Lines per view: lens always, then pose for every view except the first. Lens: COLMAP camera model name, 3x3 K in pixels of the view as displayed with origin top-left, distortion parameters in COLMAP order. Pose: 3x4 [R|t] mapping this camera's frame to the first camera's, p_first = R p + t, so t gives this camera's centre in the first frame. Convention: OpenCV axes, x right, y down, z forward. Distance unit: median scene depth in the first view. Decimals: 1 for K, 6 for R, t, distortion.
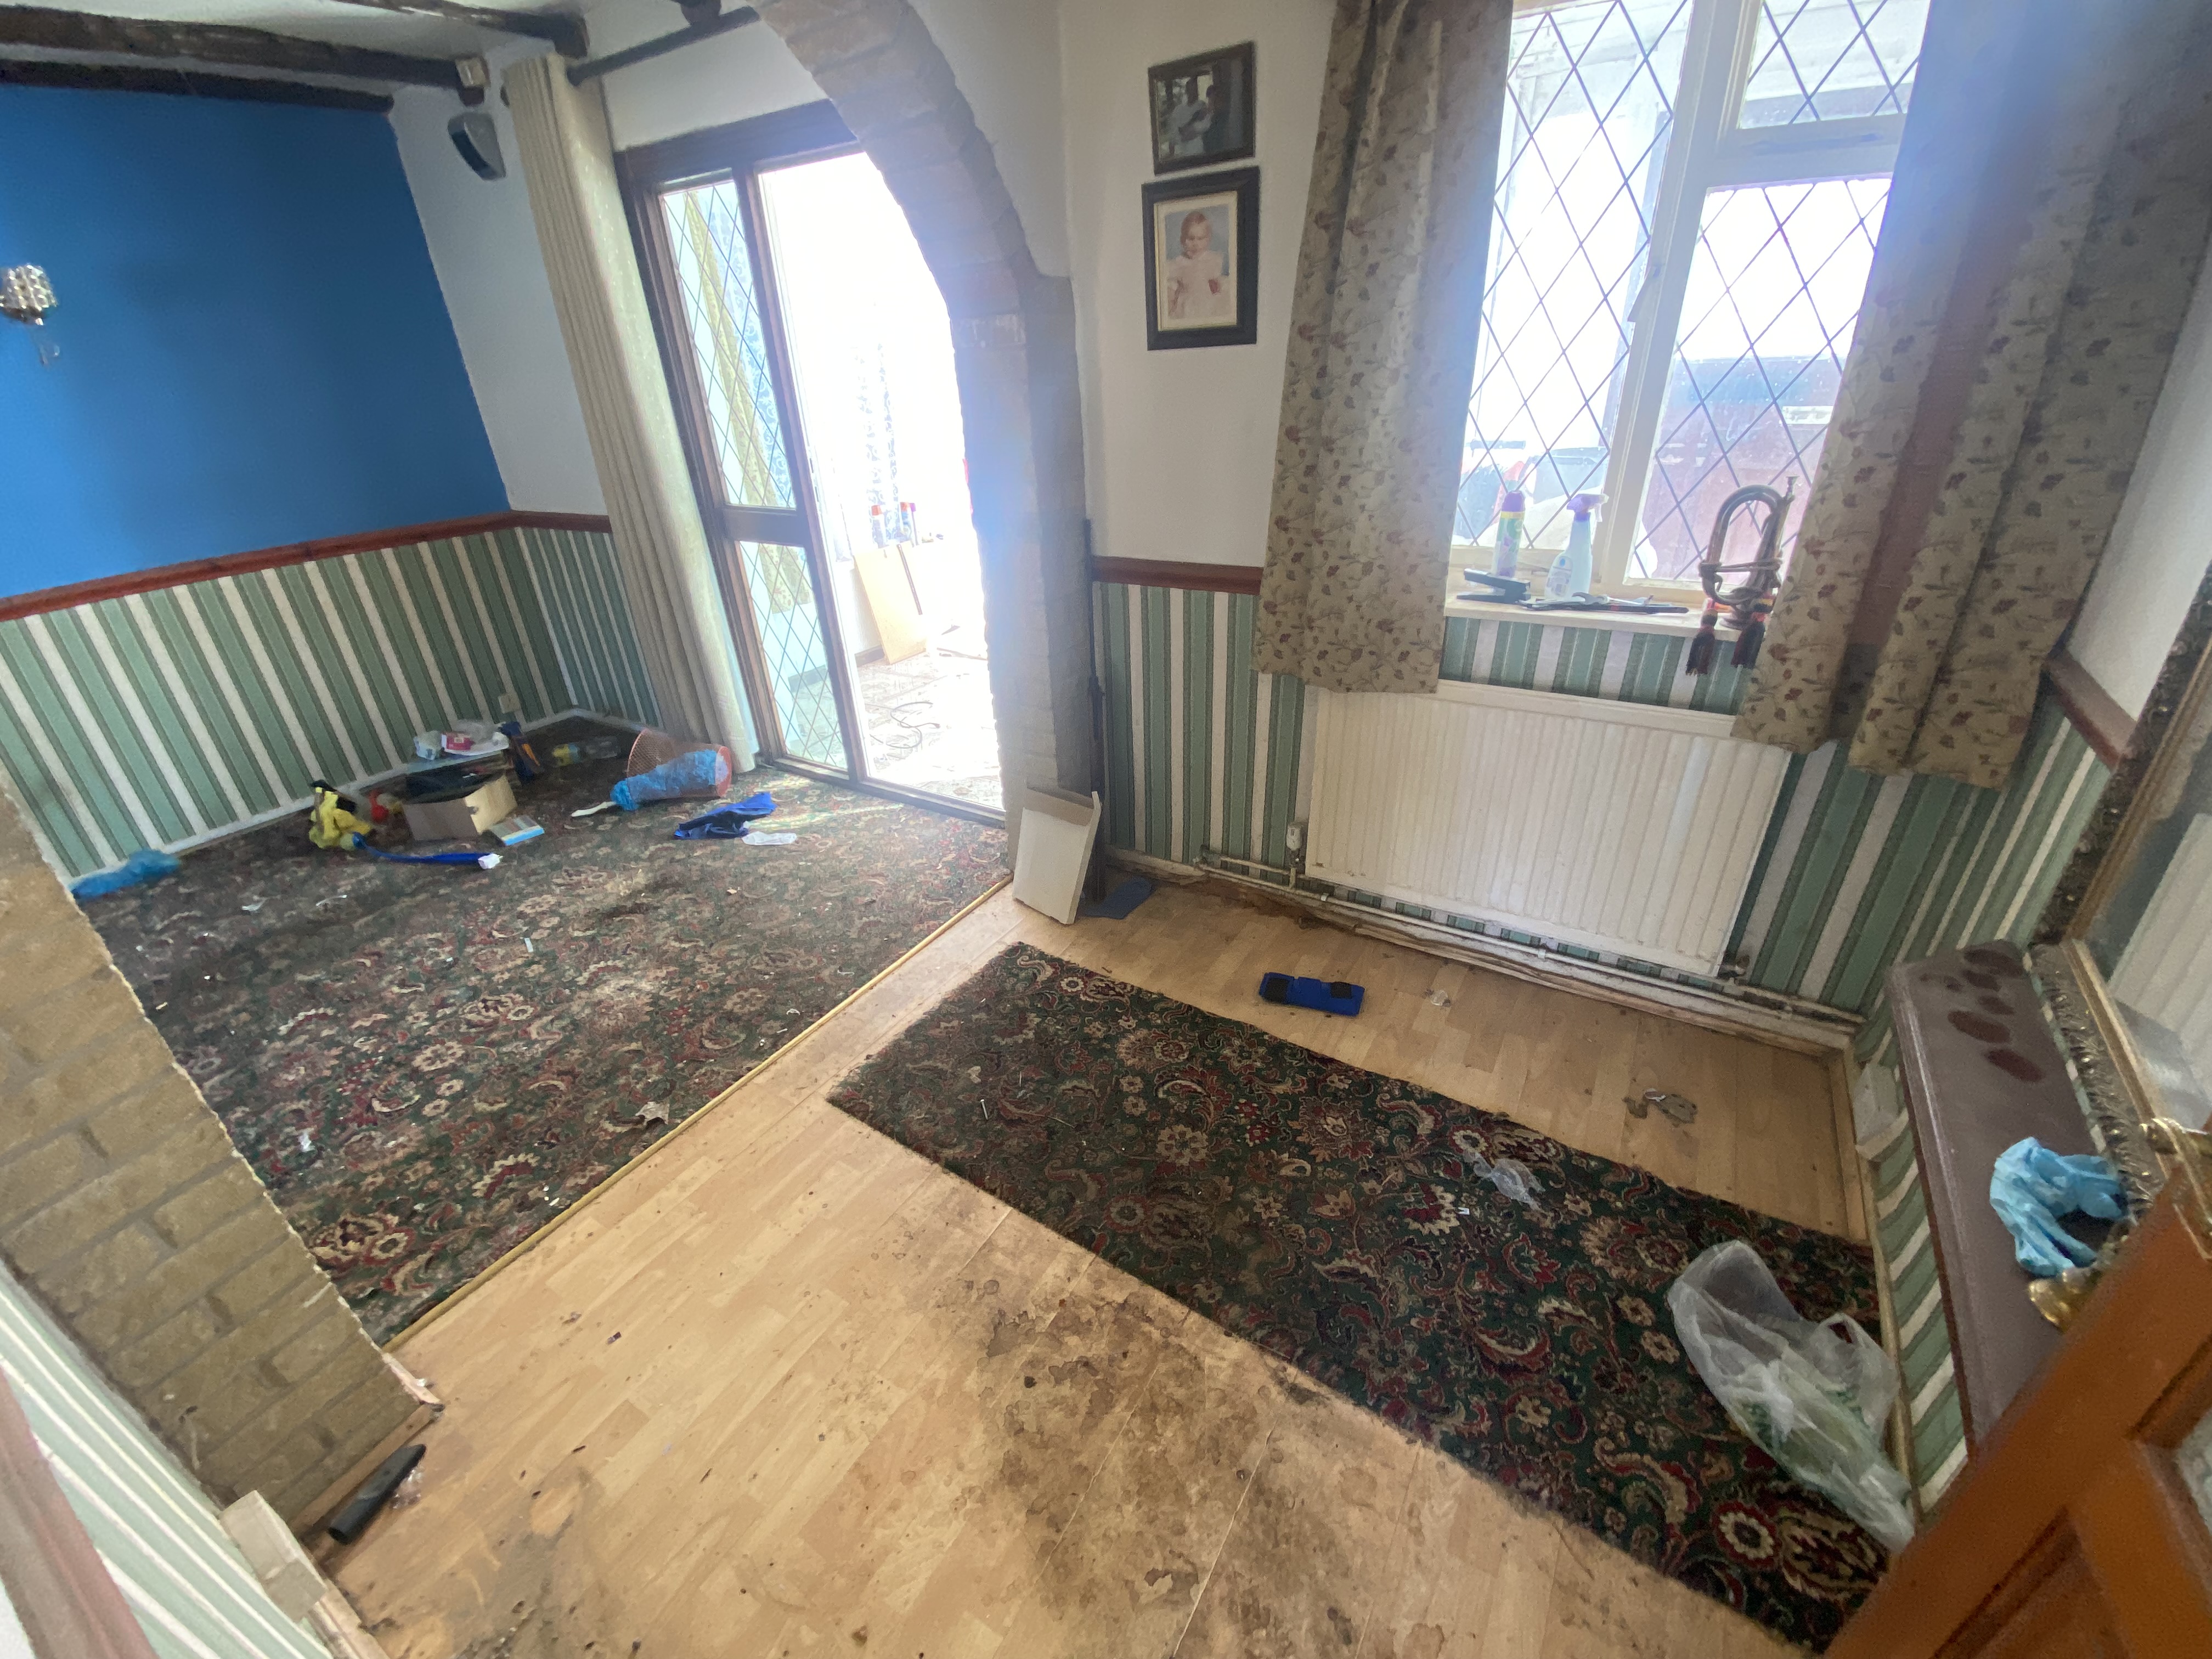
lens RADIAL K [[901.8, 0, 1110.8], [0, 901.8, 823.0], [0, 0, 1]] dist [0.011213, -0.016315]
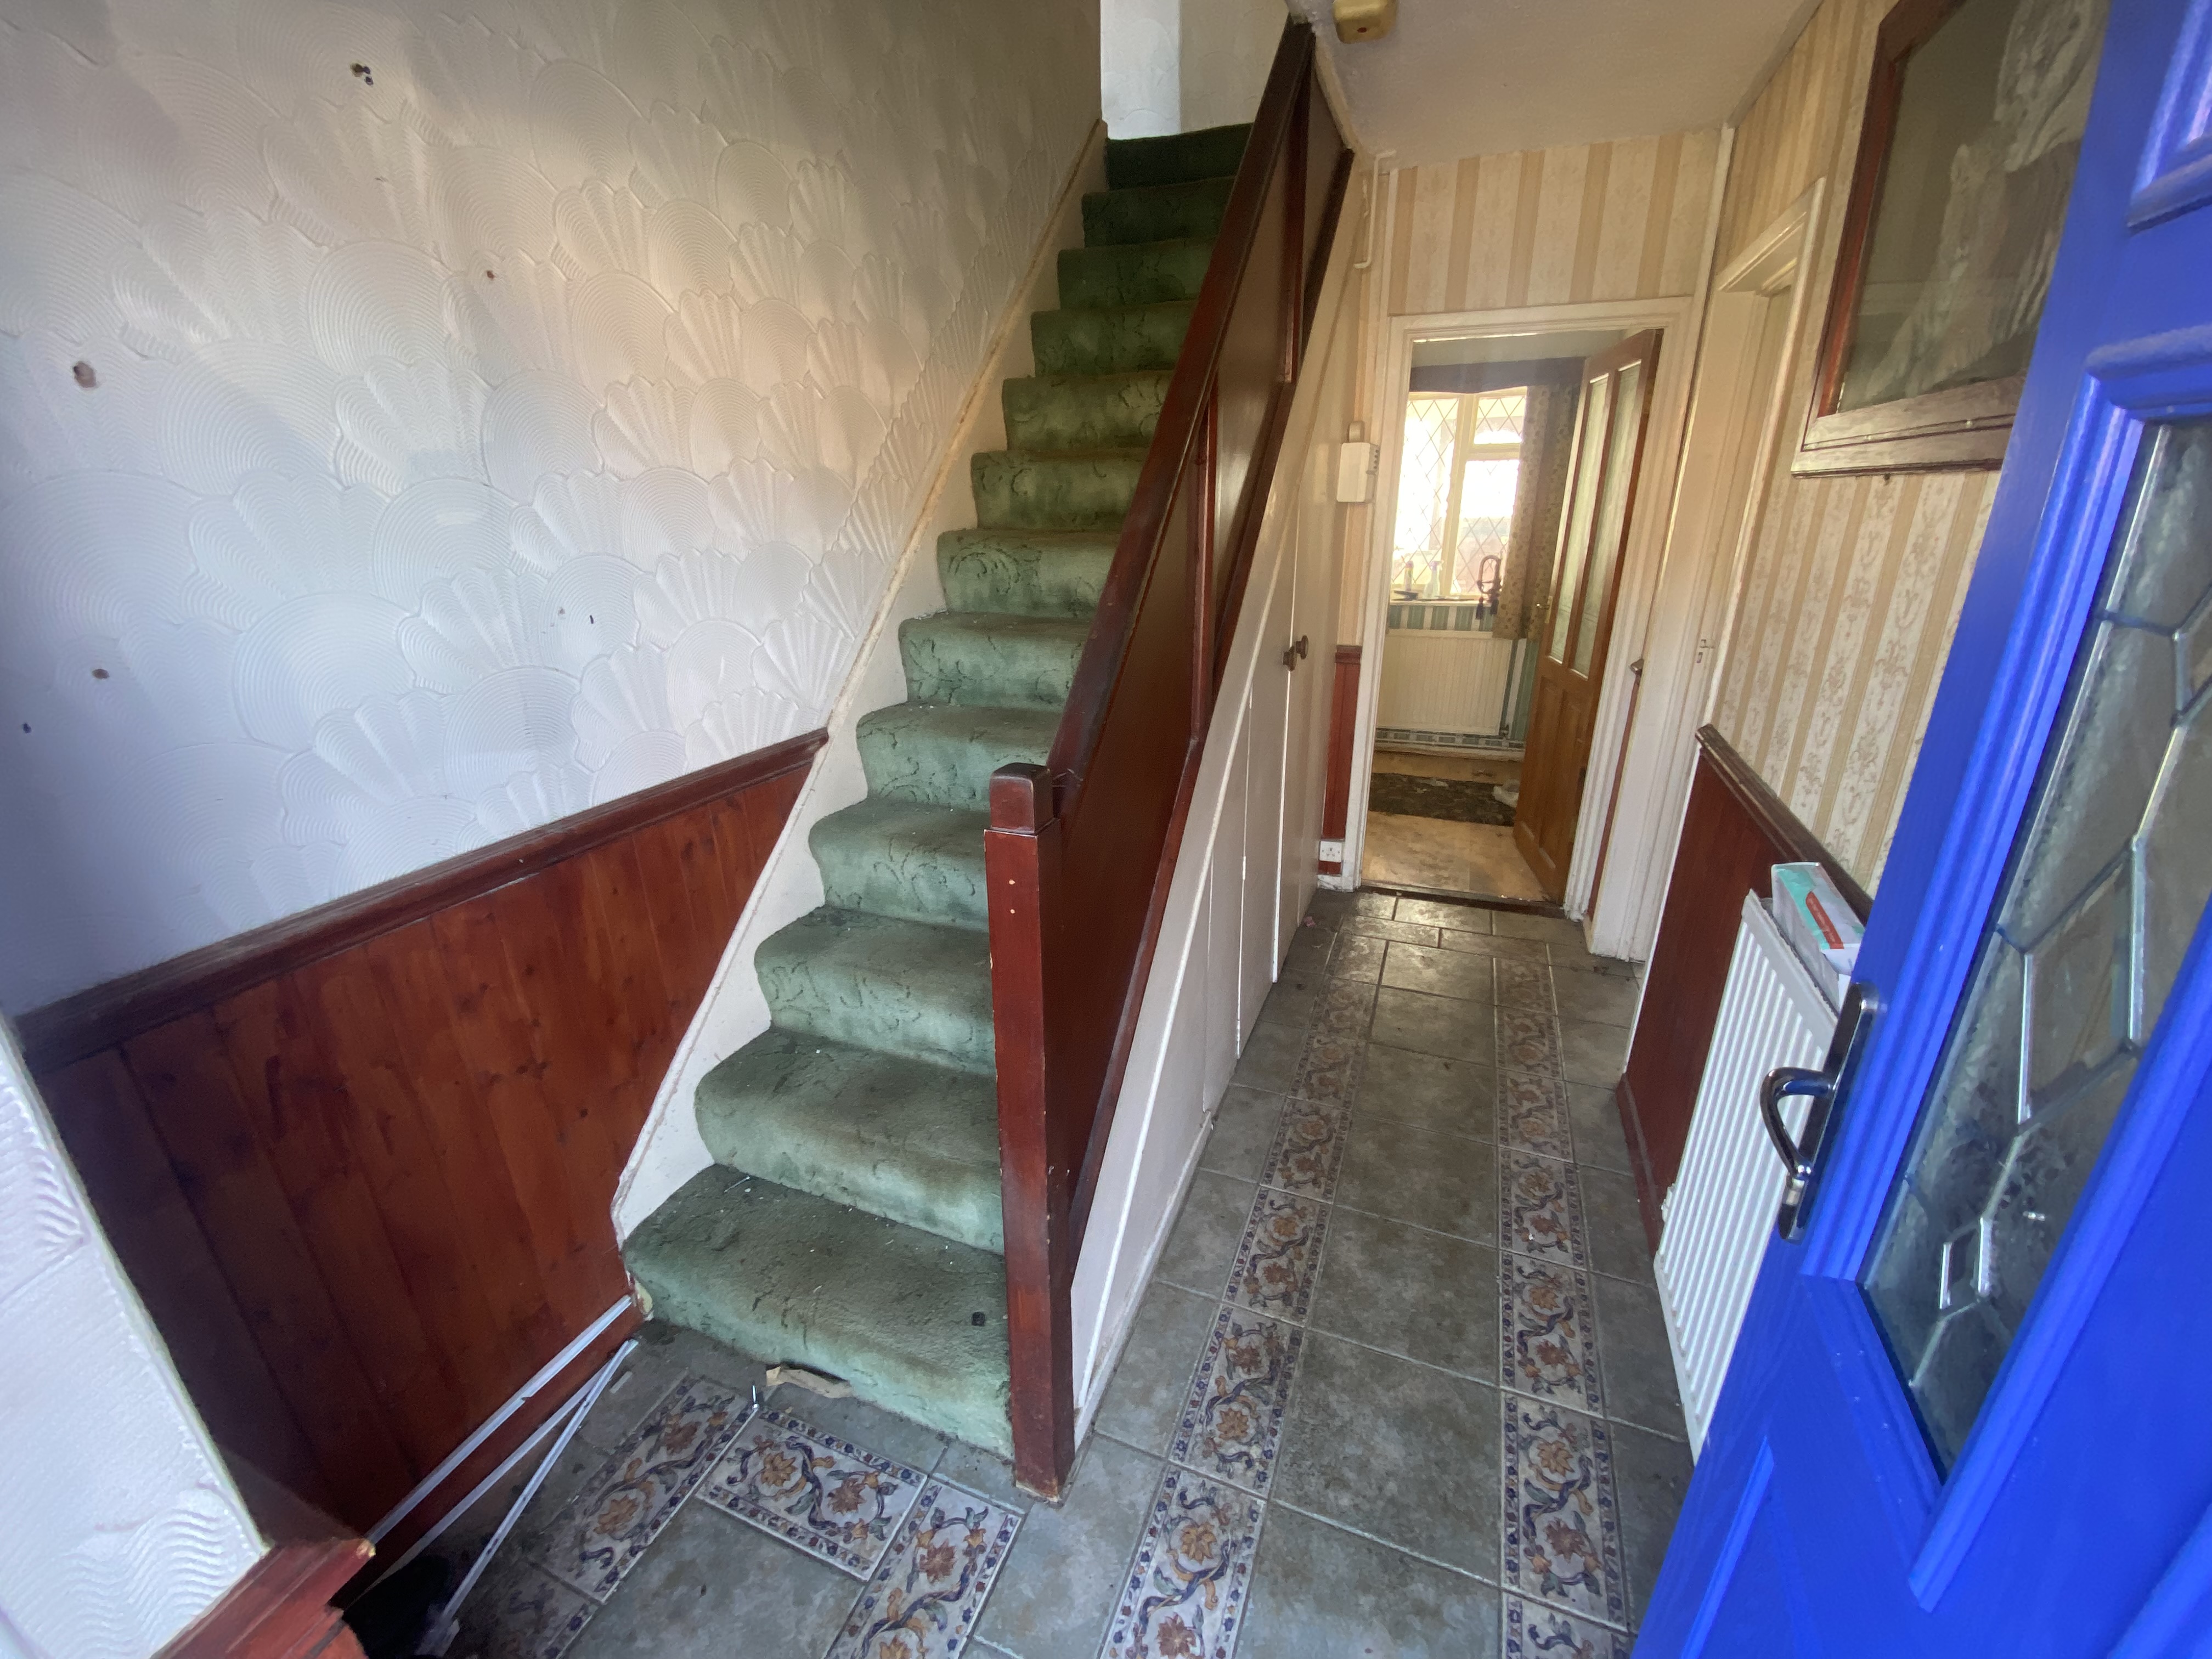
lens RADIAL K [[901.8, 0, 1110.8], [0, 901.8, 823.0], [0, 0, 1]] dist [0.011213, -0.016315]
pose [[0.982962, -0.022799, 0.182389, -0.990481], [0.049606, 0.988363, -0.143795, 0.792907], [-0.176988, 0.150392, 0.972655, -1.414673]]
